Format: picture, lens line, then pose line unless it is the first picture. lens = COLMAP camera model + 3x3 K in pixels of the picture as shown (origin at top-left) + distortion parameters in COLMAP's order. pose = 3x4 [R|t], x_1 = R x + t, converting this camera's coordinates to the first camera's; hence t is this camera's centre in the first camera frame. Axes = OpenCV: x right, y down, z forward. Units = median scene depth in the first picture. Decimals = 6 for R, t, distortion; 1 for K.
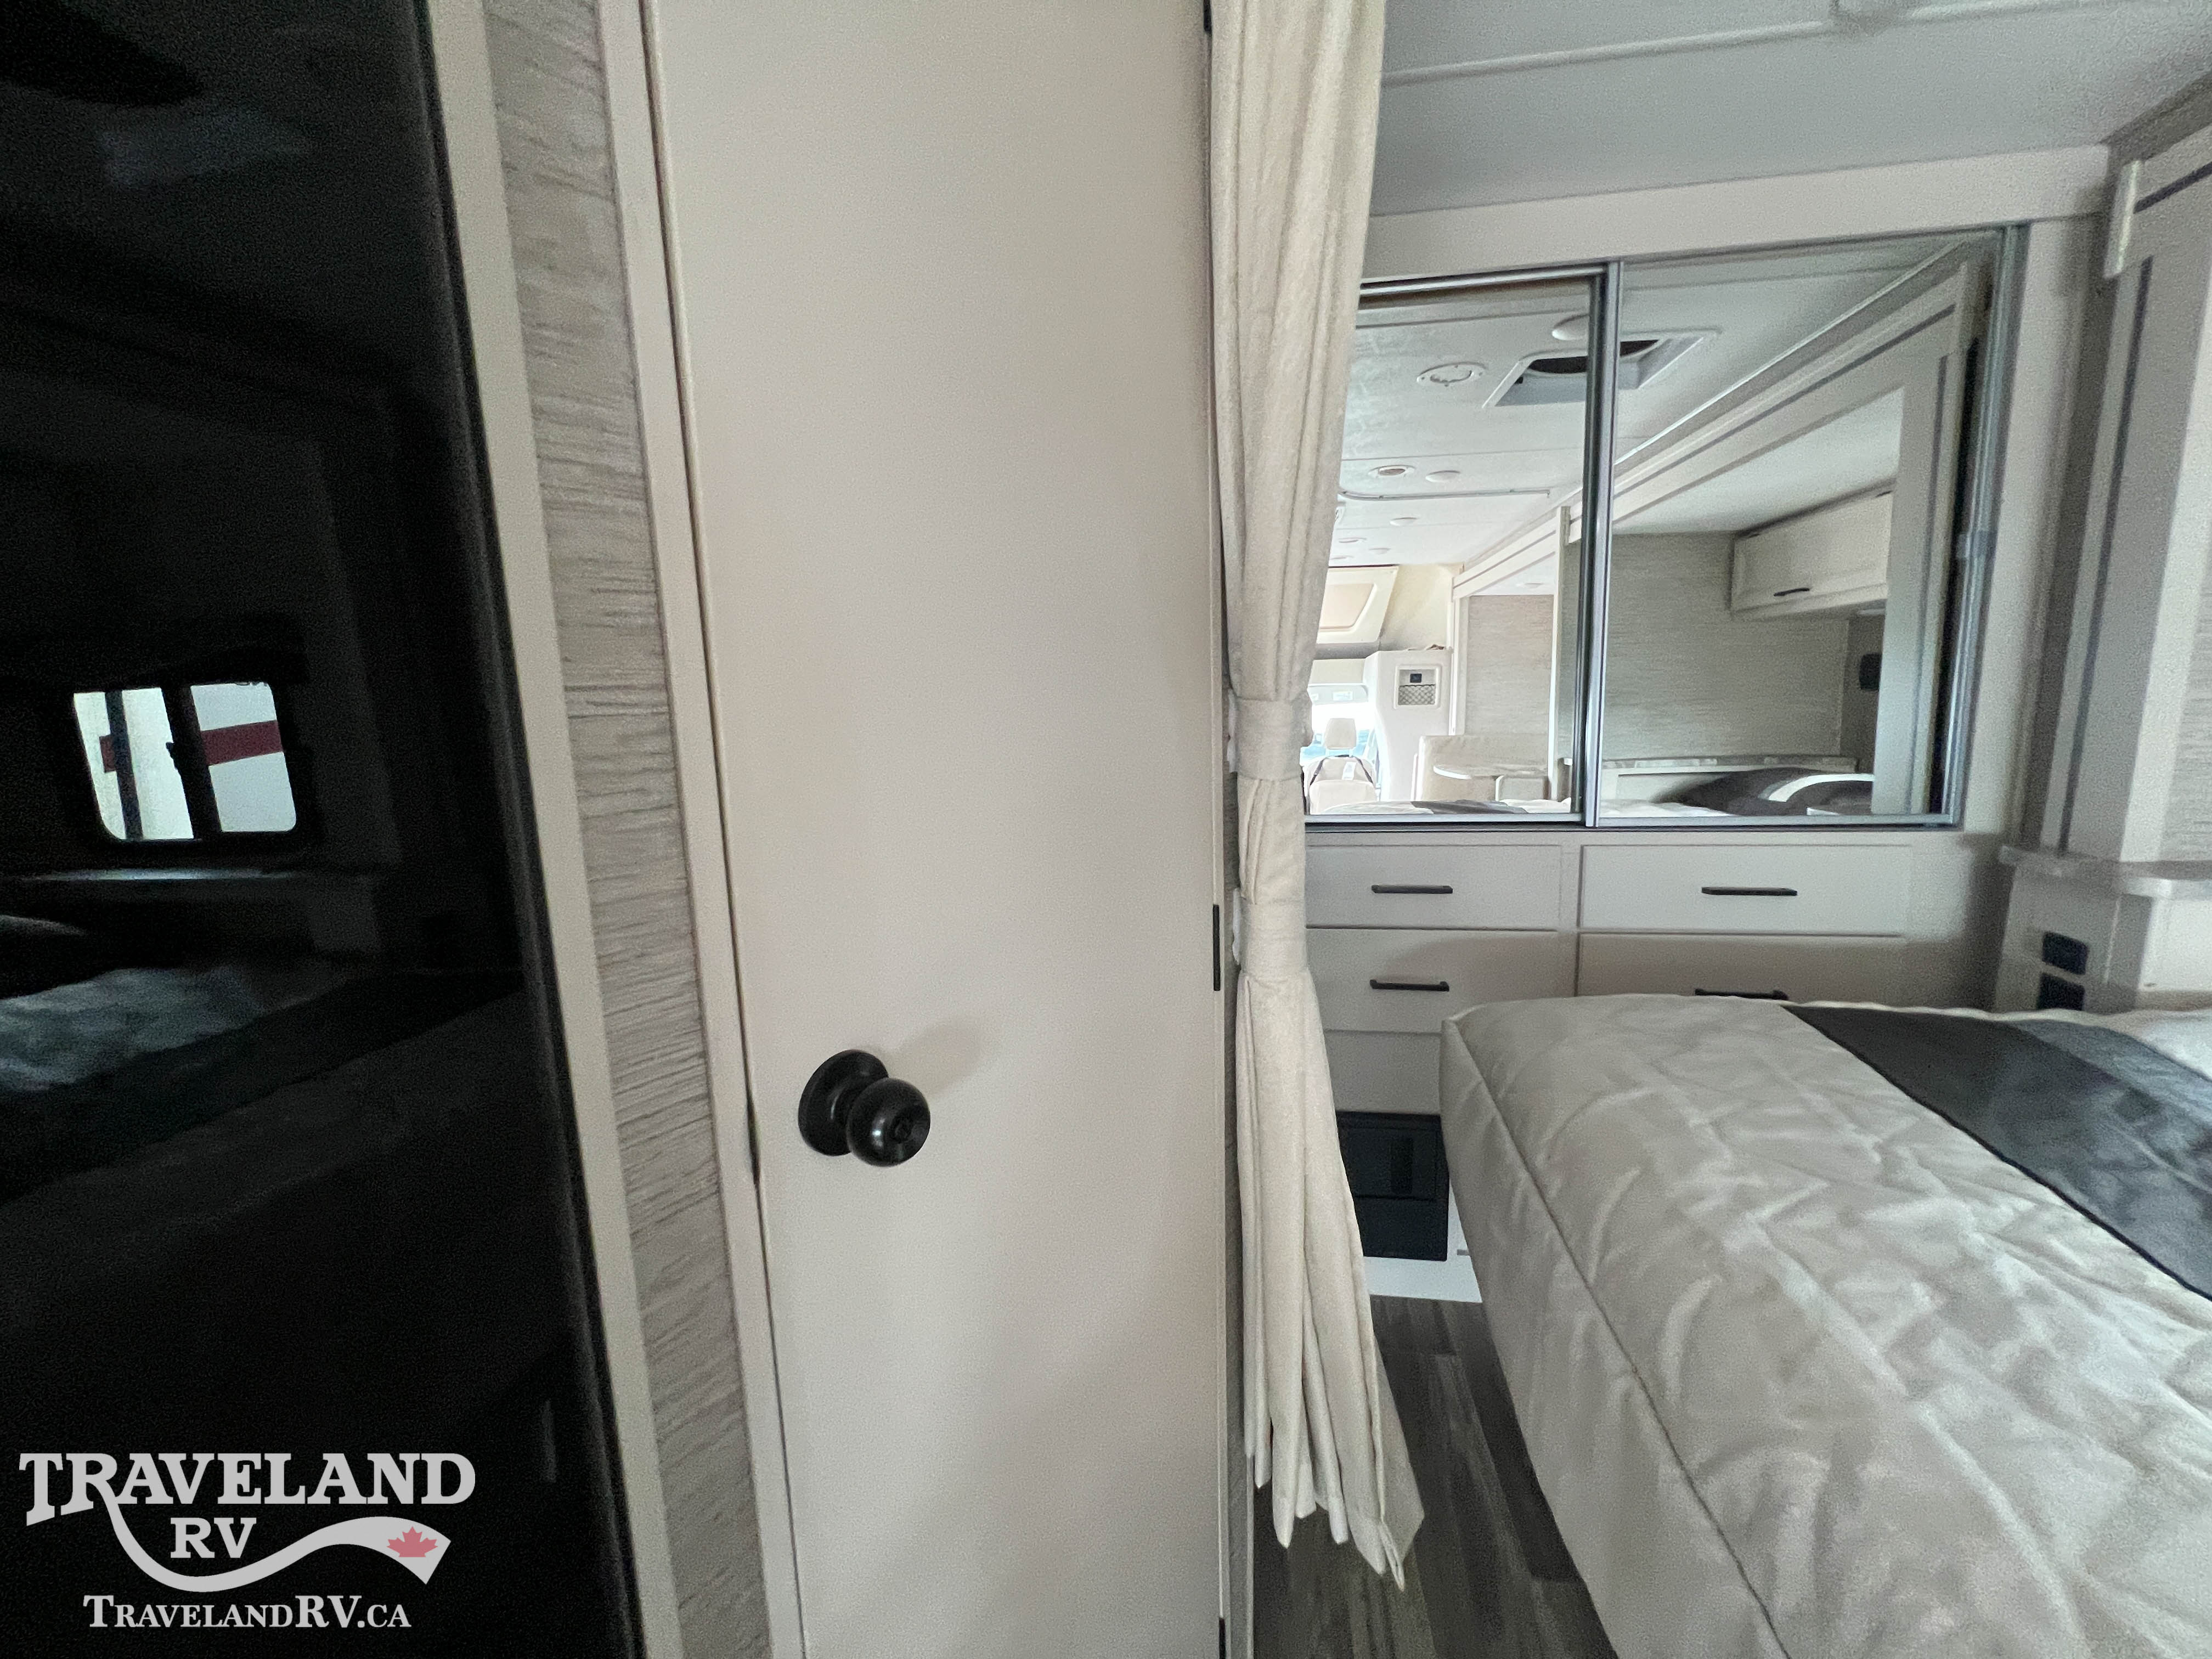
lens RADIAL K [[889.8, 0, 1103.3], [0, 889.8, 824.4], [0, 0, 1]] dist [-0.000320, 0.000224]
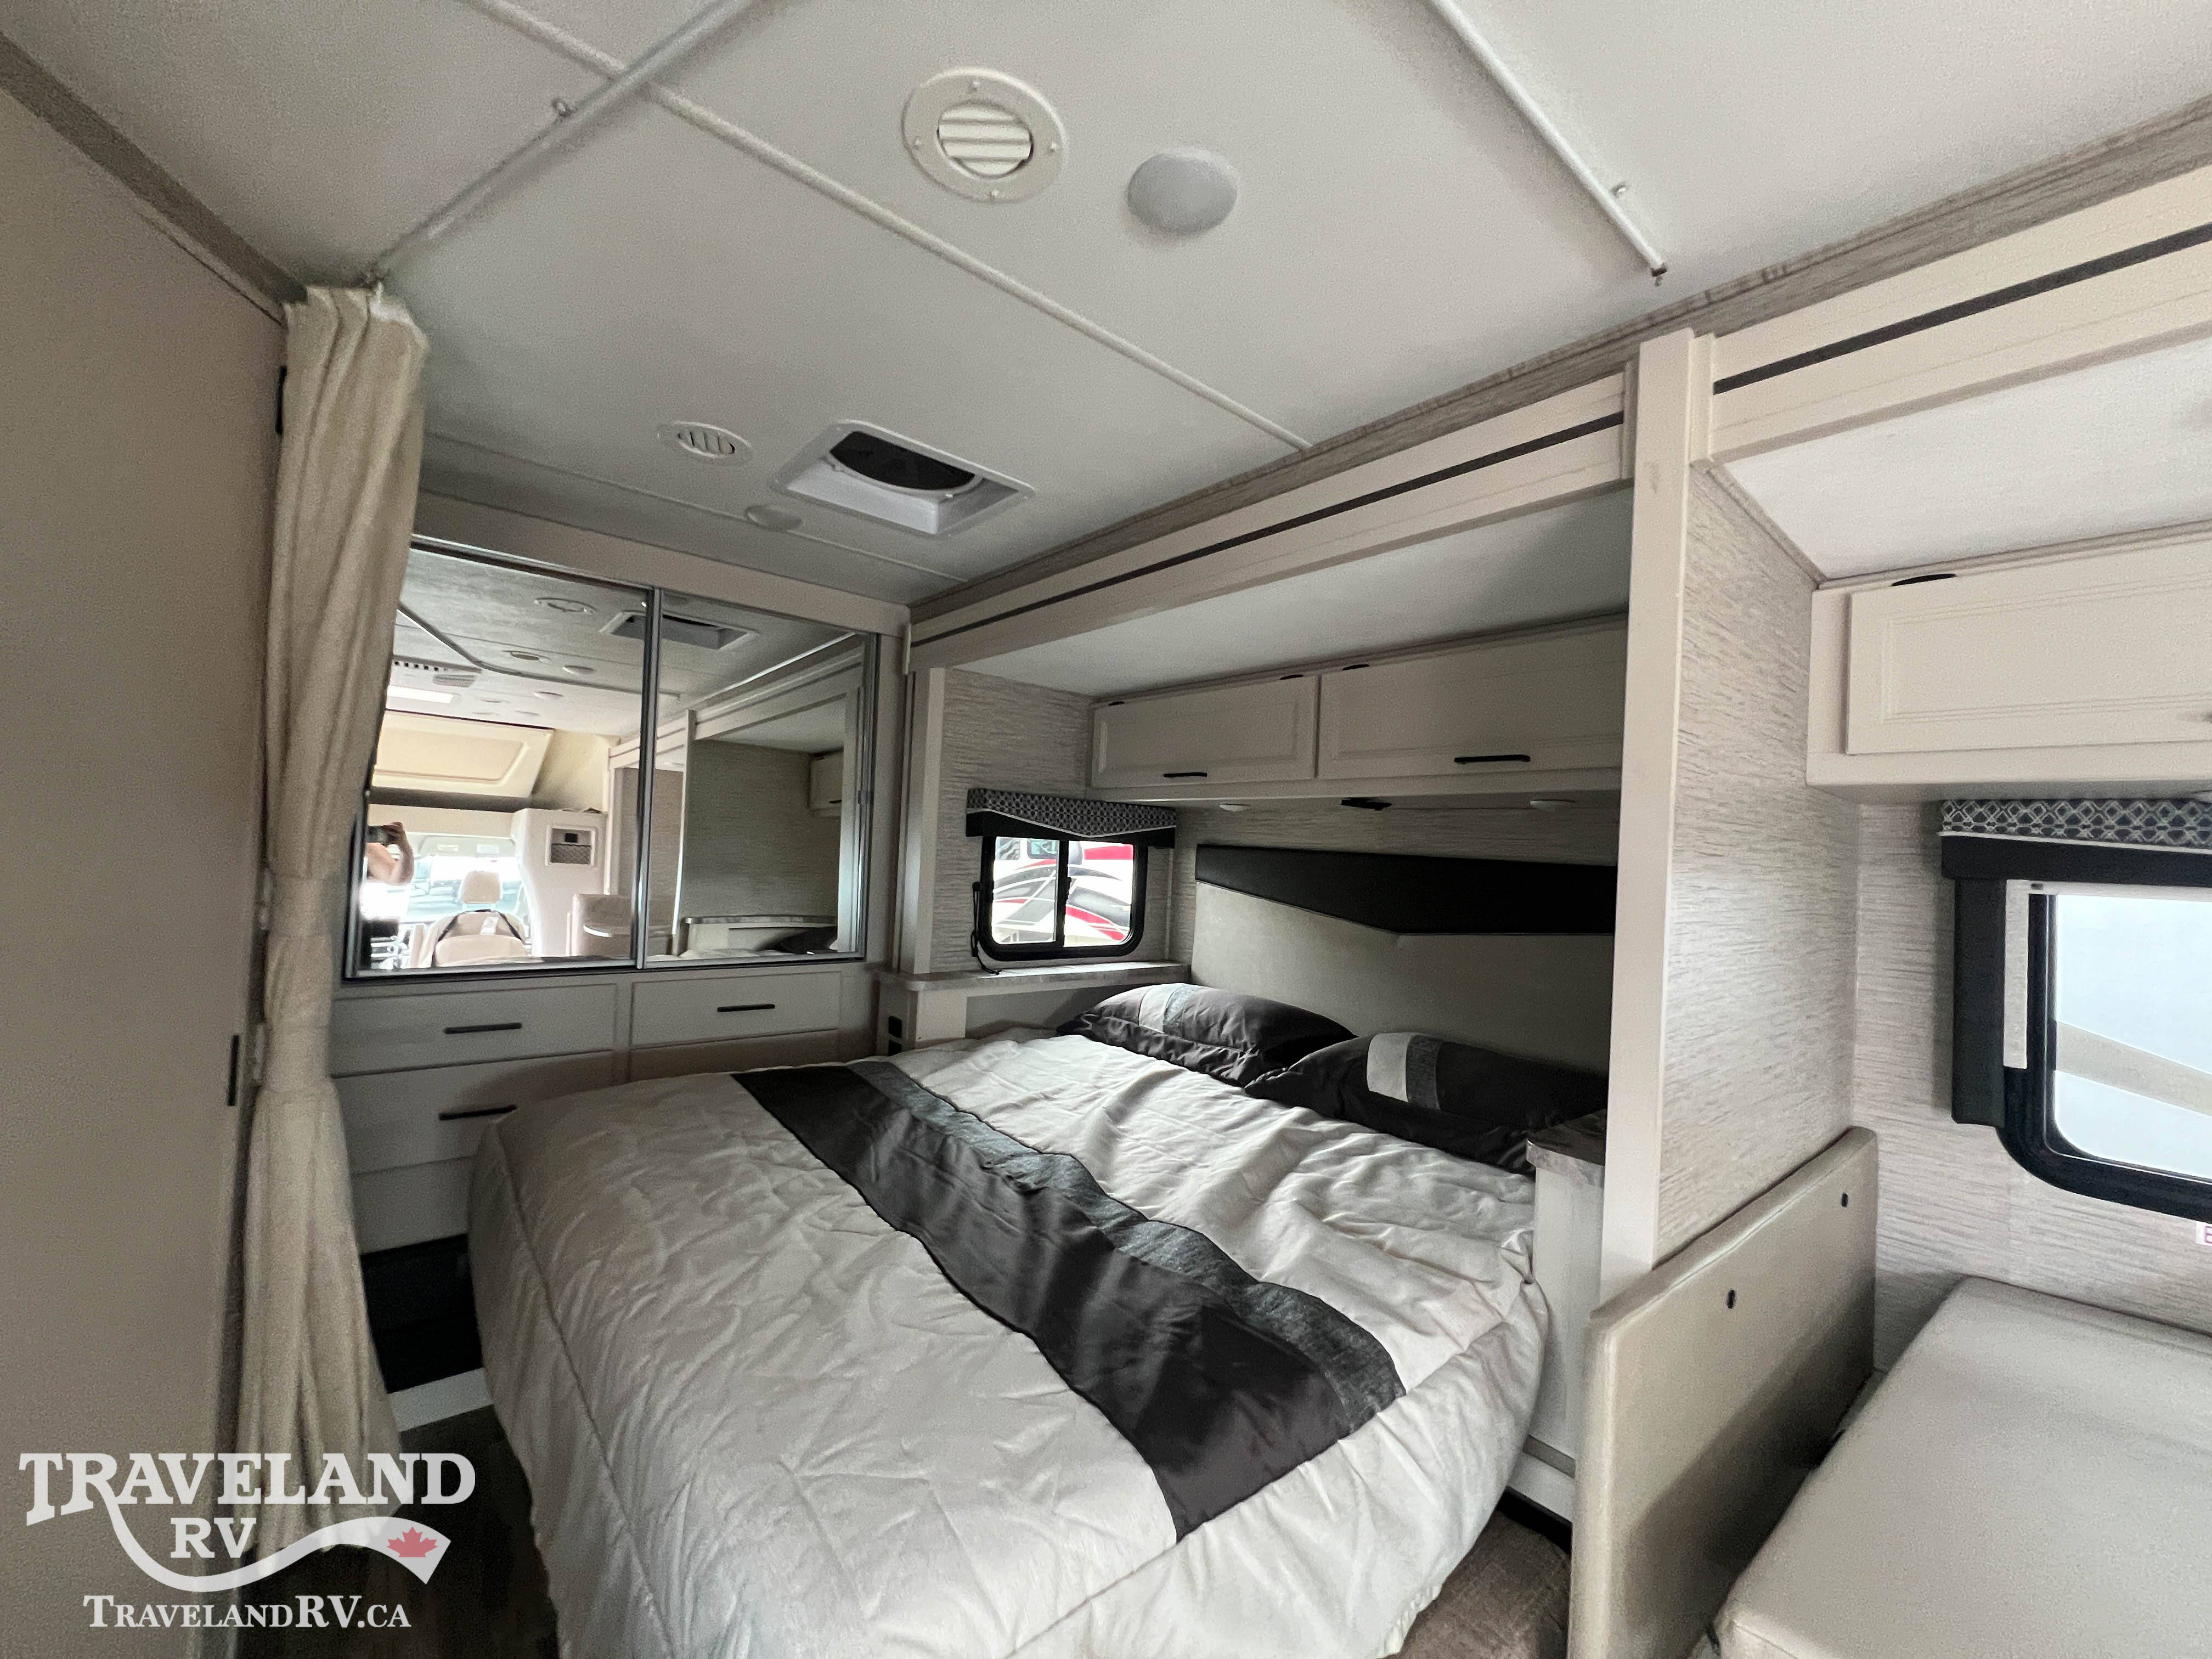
lens RADIAL K [[883.6, 0, 1103.0], [0, 883.6, 825.7], [0, 0, 1]] dist [-0.000125, -0.000078]
pose [[0.660263, 0.078936, 0.746875, -0.017378], [0.052579, 0.987163, -0.150814, 0.039223], [-0.749191, 0.138847, 0.647637, -0.621479]]
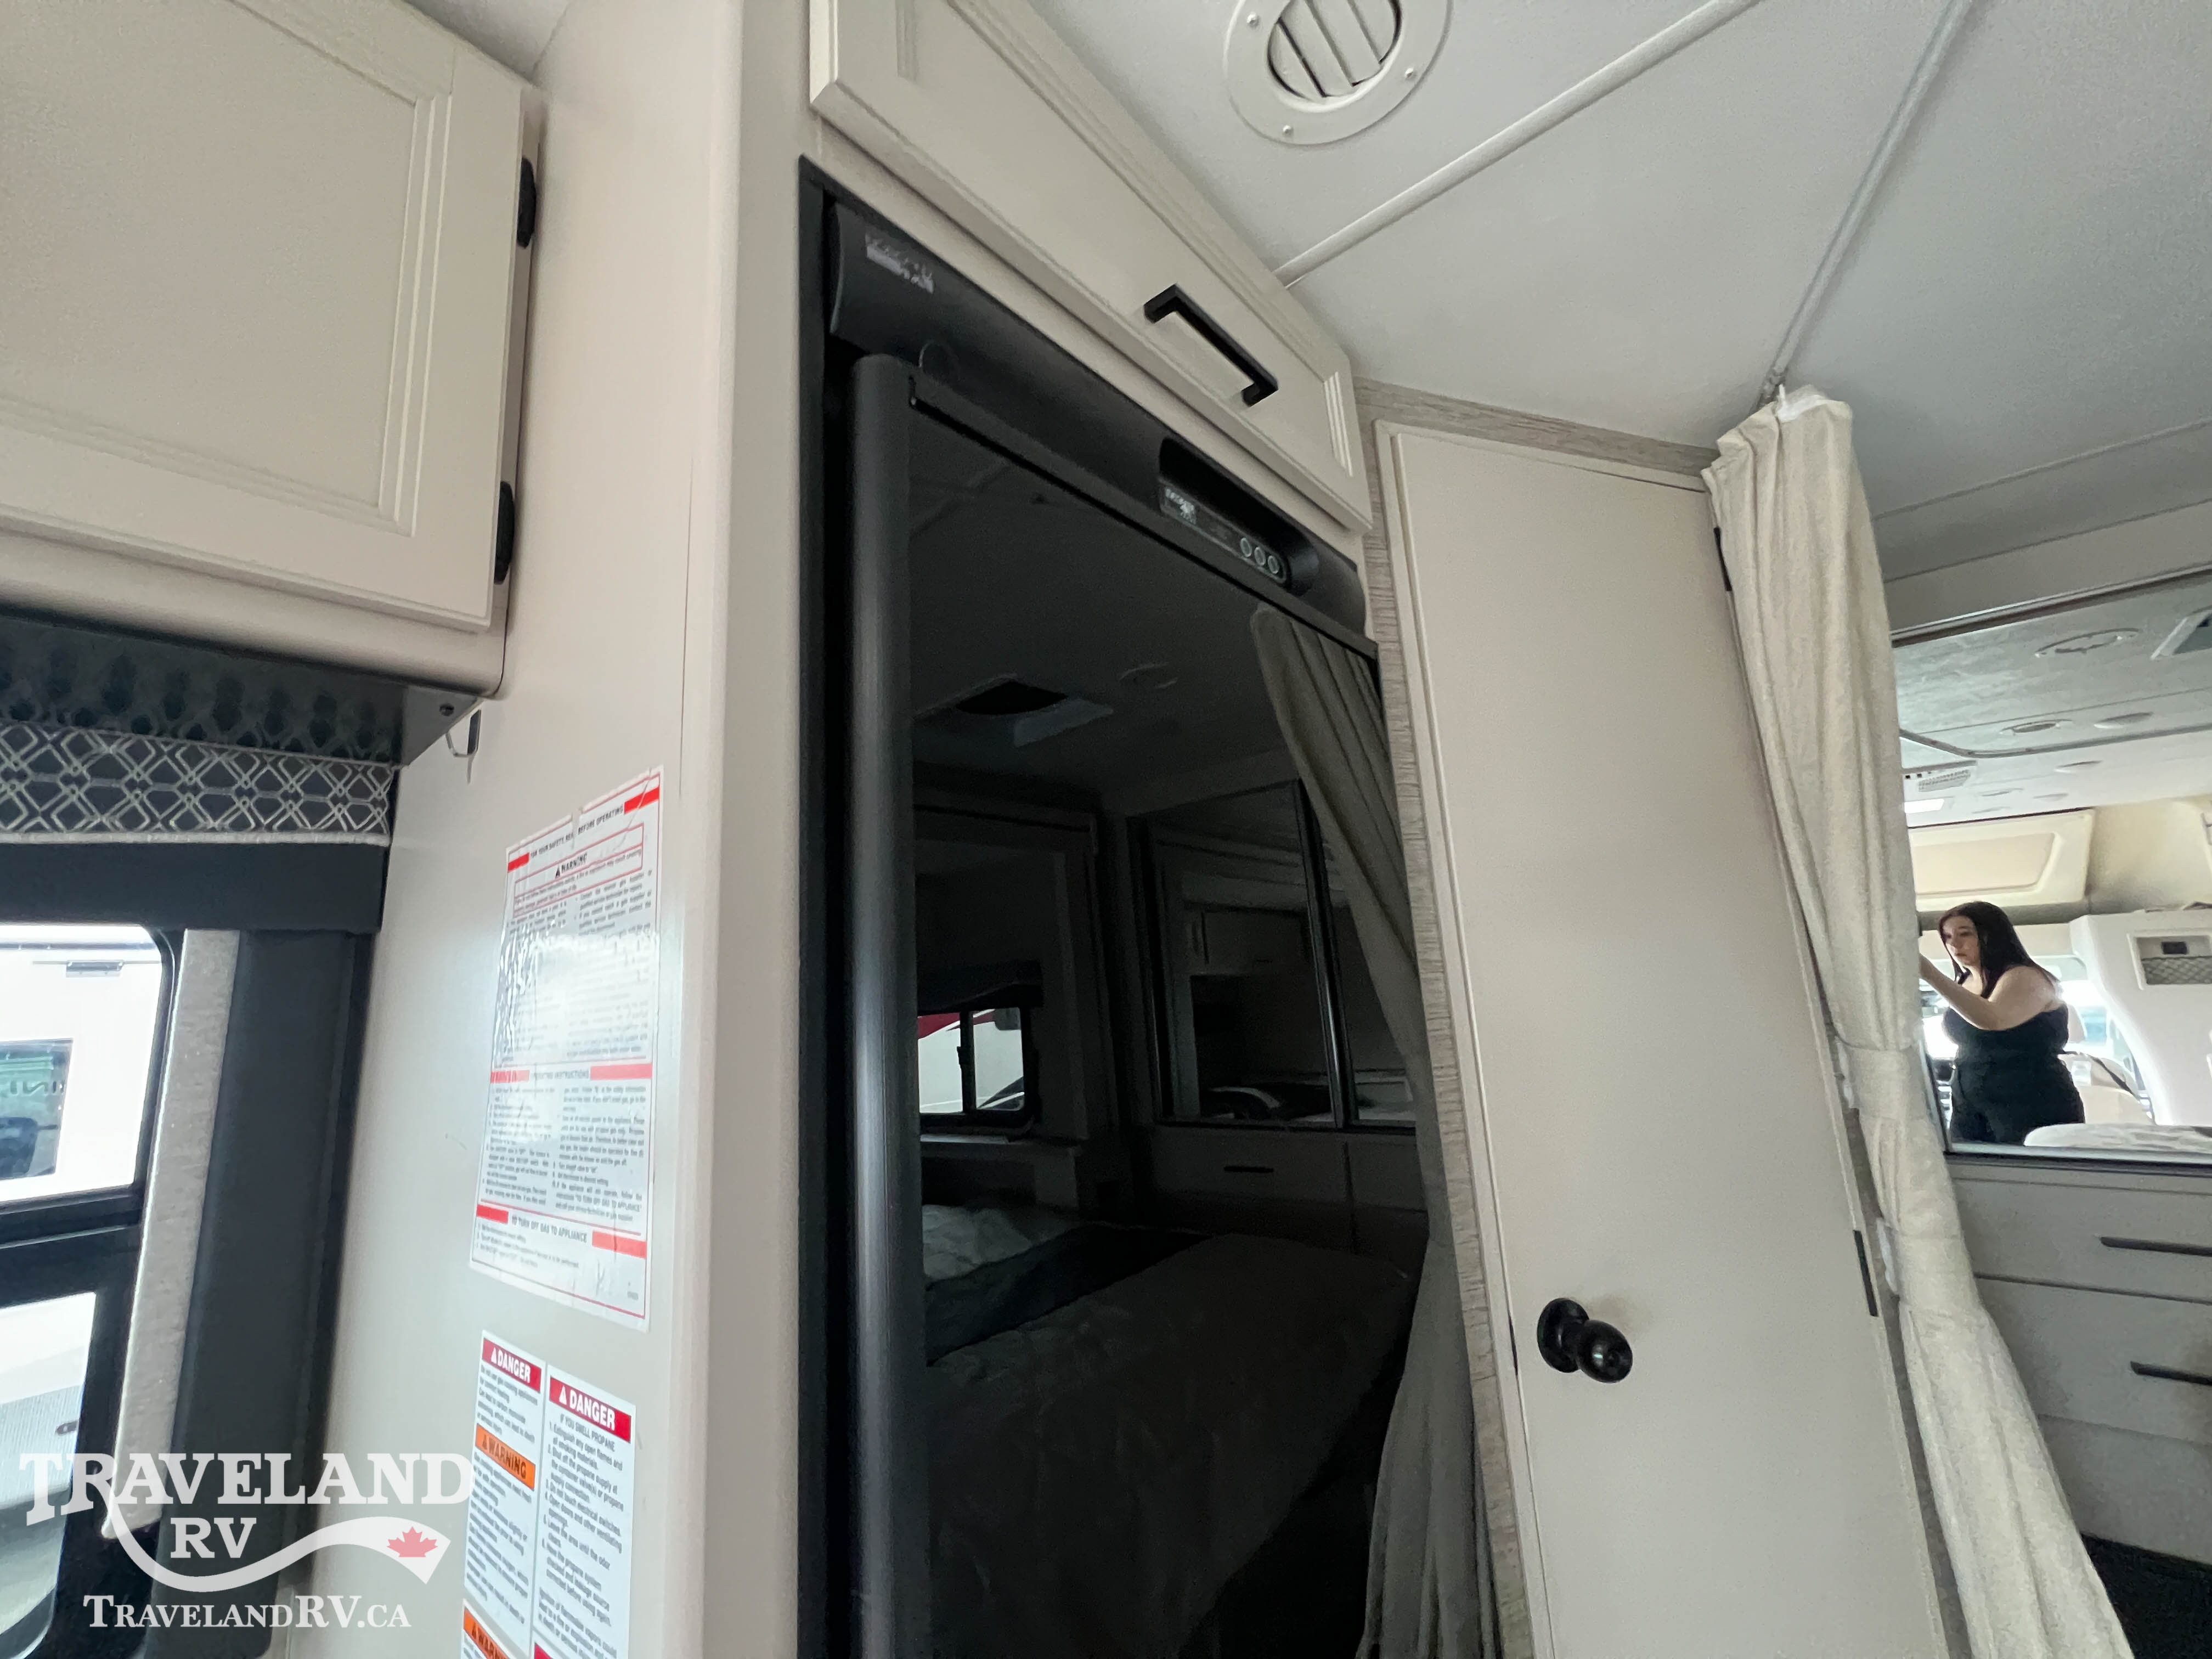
lens RADIAL K [[897.3, 0, 1106.0], [0, 897.3, 829.5], [0, 0, 1]] dist [-0.000079, 0.000009]
pose [[0.851554, -0.117519, -0.510926, -0.034533], [-0.043181, 0.955519, -0.291750, -0.018400], [0.522486, 0.270503, 0.808602, -0.442500]]
